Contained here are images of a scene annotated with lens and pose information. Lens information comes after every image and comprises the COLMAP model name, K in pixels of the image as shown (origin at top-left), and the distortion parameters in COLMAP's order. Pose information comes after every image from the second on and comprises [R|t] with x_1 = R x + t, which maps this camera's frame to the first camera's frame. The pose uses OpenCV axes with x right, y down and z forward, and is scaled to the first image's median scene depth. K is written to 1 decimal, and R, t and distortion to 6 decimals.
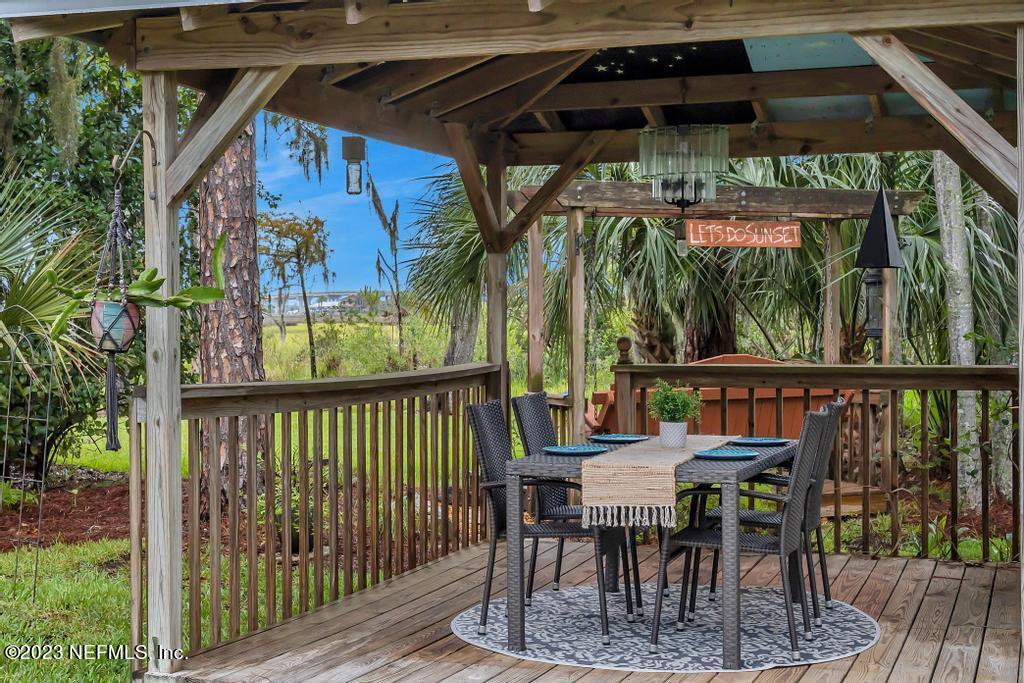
lens RADIAL K [[1679.3, 0, 512.0], [0, 1679.3, 341.5], [0, 0, 1]] dist [-0.033430, -0.011582]
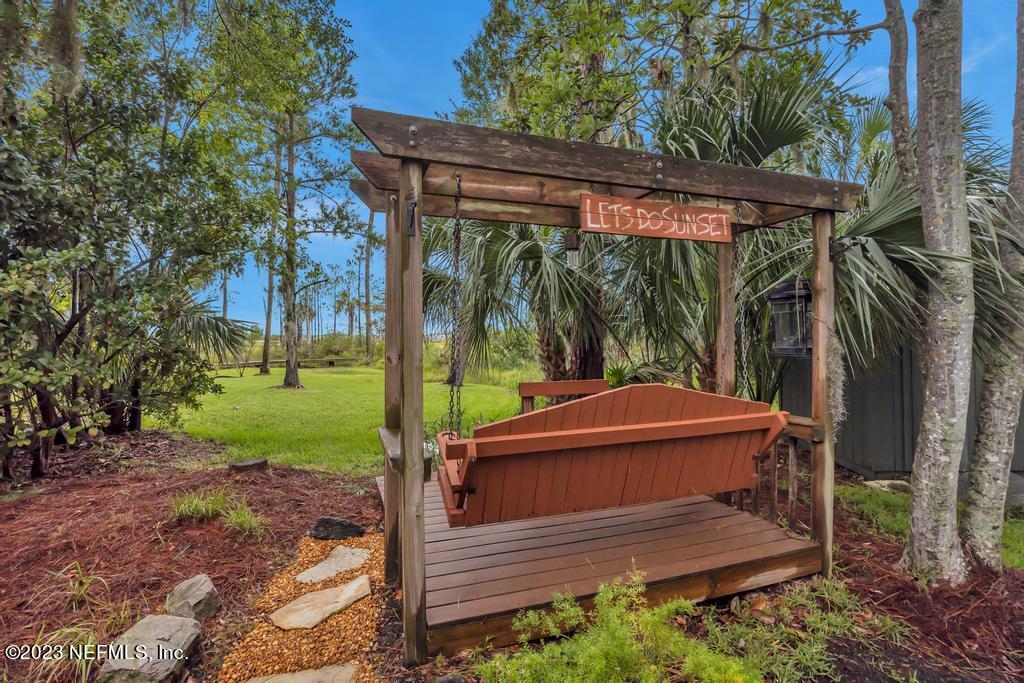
lens RADIAL K [[494.5, 0, 512.0], [0, 494.5, 341.5], [0, 0, 1]] dist [-0.000206, -0.000088]
pose [[0.999951, -0.000629, -0.009850, 0.075935], [0.000510, 0.999926, -0.012164, -0.008766], [0.009856, 0.012158, 0.999878, 0.783007]]
